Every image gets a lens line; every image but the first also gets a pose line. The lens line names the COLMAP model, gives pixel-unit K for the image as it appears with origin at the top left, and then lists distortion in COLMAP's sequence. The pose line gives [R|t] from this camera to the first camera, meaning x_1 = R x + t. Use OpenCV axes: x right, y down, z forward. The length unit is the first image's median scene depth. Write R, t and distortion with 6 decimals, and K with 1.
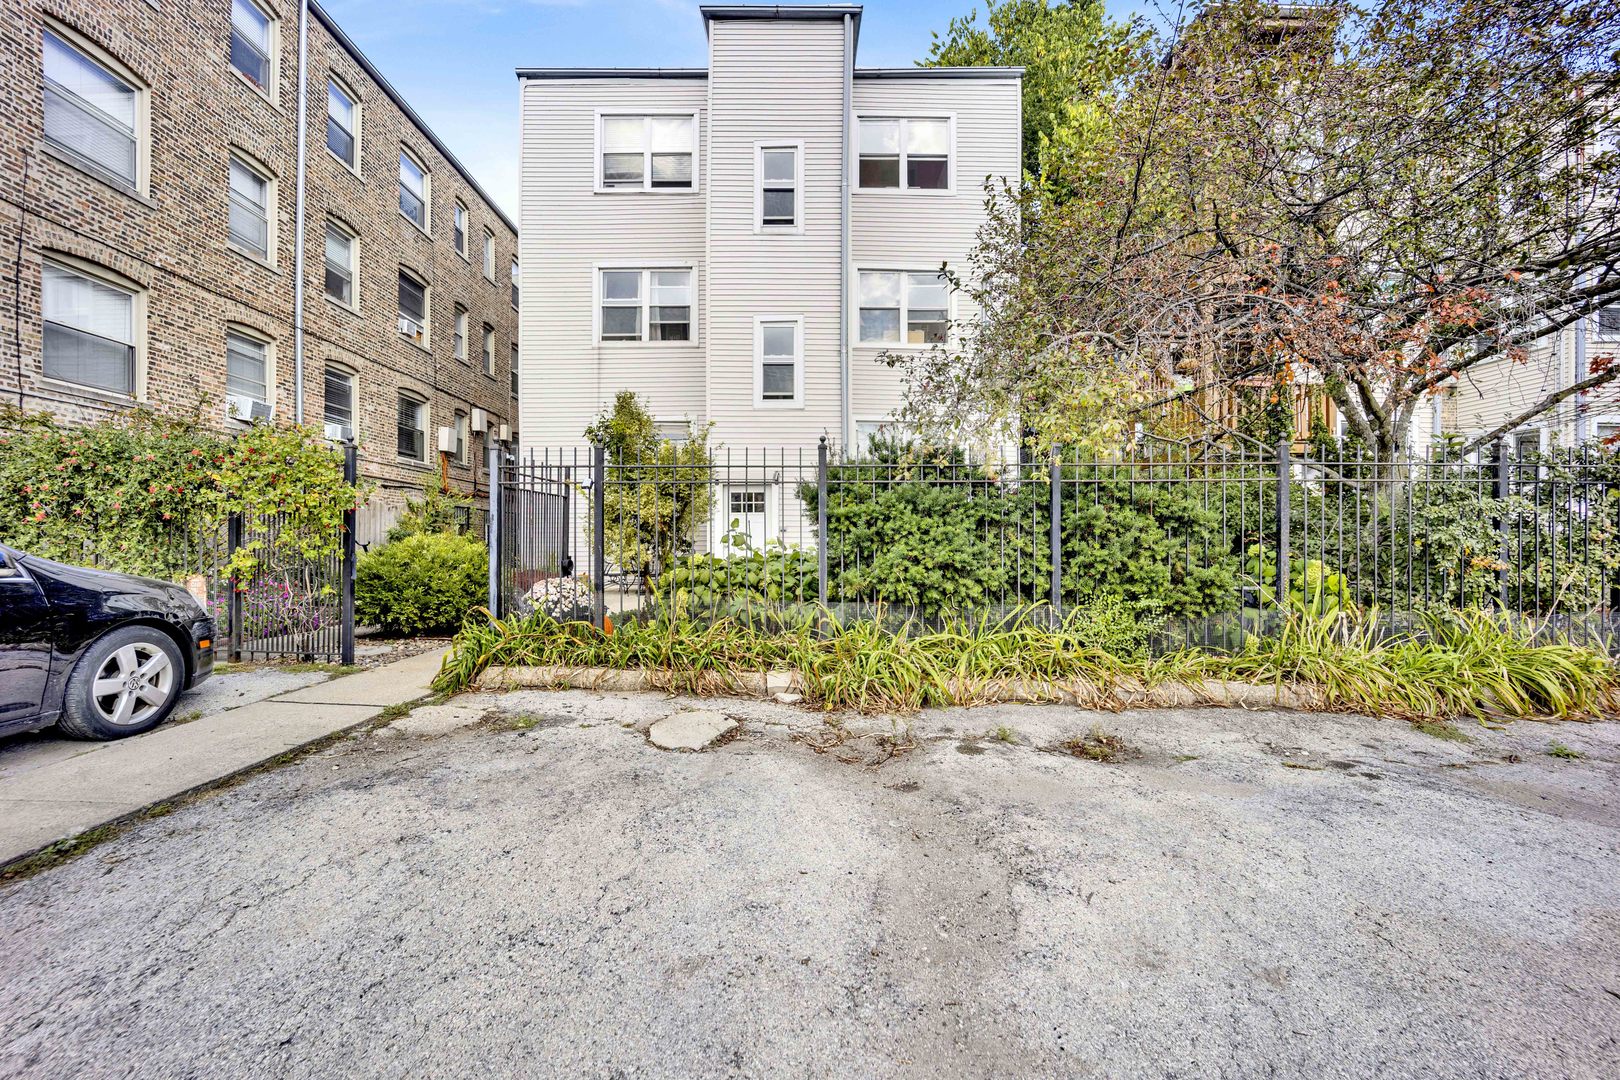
lens RADIAL K [[689.5, 0, 803.8], [0, 689.5, 545.6], [0, 0, 1]] dist [-0.019624, 0.000238]
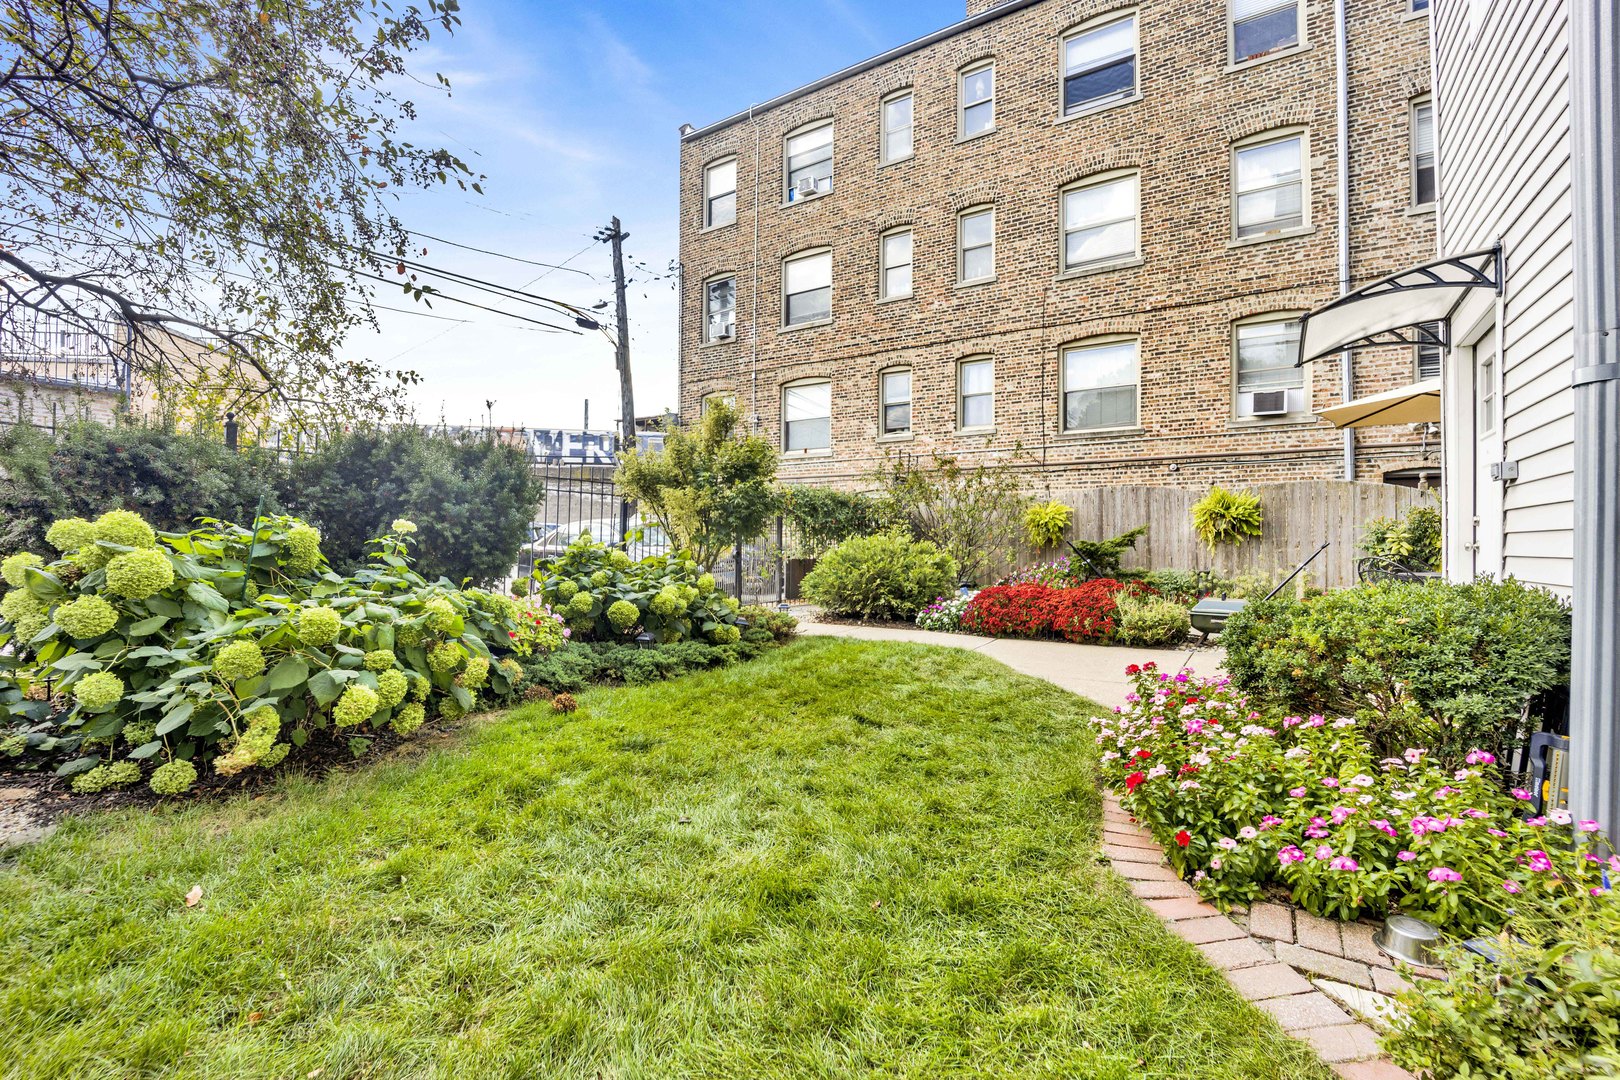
lens RADIAL K [[689.5, 0, 809.6], [0, 689.5, 542.7], [0, 0, 1]] dist [-0.019624, 0.000238]
pose [[-0.557222, -0.005024, -0.830349, 0.369545], [-0.006277, 0.999979, -0.001838, 0.000482], [0.830340, 0.004188, -0.557241, 1.177157]]
